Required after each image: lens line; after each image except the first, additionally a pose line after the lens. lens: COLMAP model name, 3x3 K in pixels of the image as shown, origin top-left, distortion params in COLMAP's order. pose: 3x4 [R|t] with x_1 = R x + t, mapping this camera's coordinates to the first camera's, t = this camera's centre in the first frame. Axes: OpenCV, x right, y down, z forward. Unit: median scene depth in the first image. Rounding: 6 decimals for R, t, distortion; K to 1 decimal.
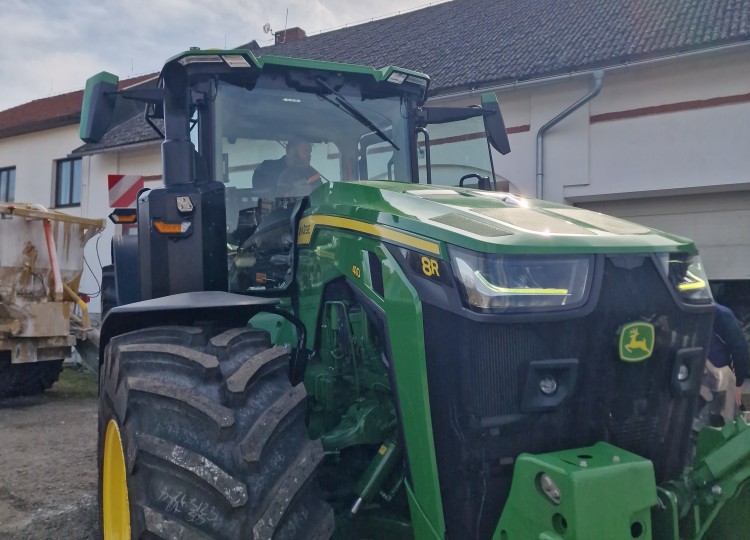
lens RADIAL K [[653.7, 0, 375.0], [0, 653.7, 270.0], [0, 0, 1]] dist [0.084486, -0.087643]
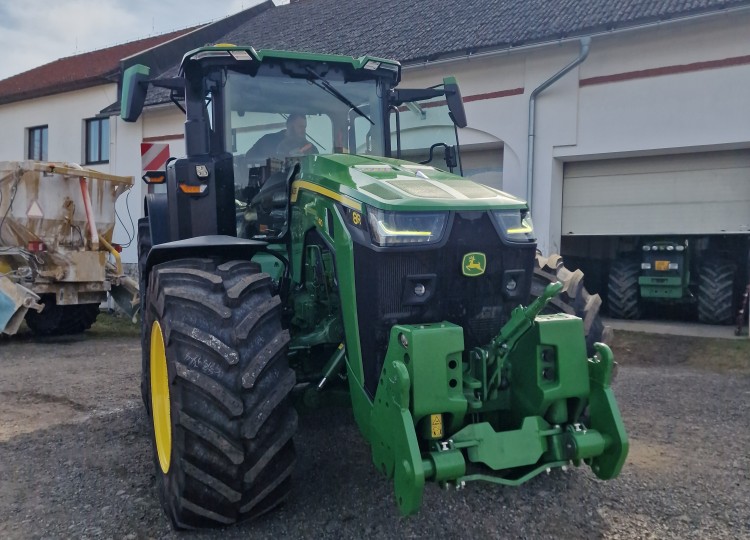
lens RADIAL K [[642.6, 0, 367.5], [0, 642.6, 273.3], [0, 0, 1]] dist [0.078142, -0.081674]
pose [[0.999246, 0.006767, -0.038224, 0.061134], [-0.003904, 0.997215, 0.074482, 0.004077], [0.038622, -0.074277, 0.996489, -0.192333]]
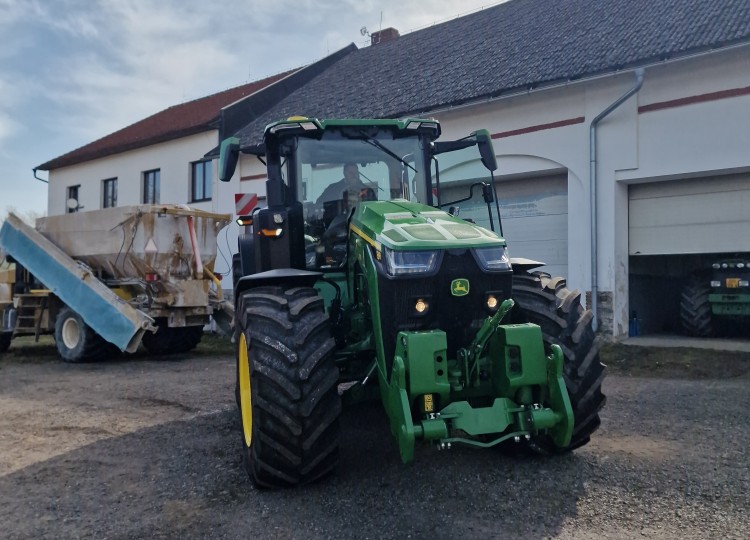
lens RADIAL K [[635.0, 0, 361.5], [0, 635.0, 256.9], [0, 0, 1]] dist [0.101474, -0.116481]
pose [[0.982387, -0.021299, -0.185641, 0.149551], [0.024005, 0.999636, 0.012341, -0.009946], [0.185310, -0.016579, 0.982540, -0.382677]]
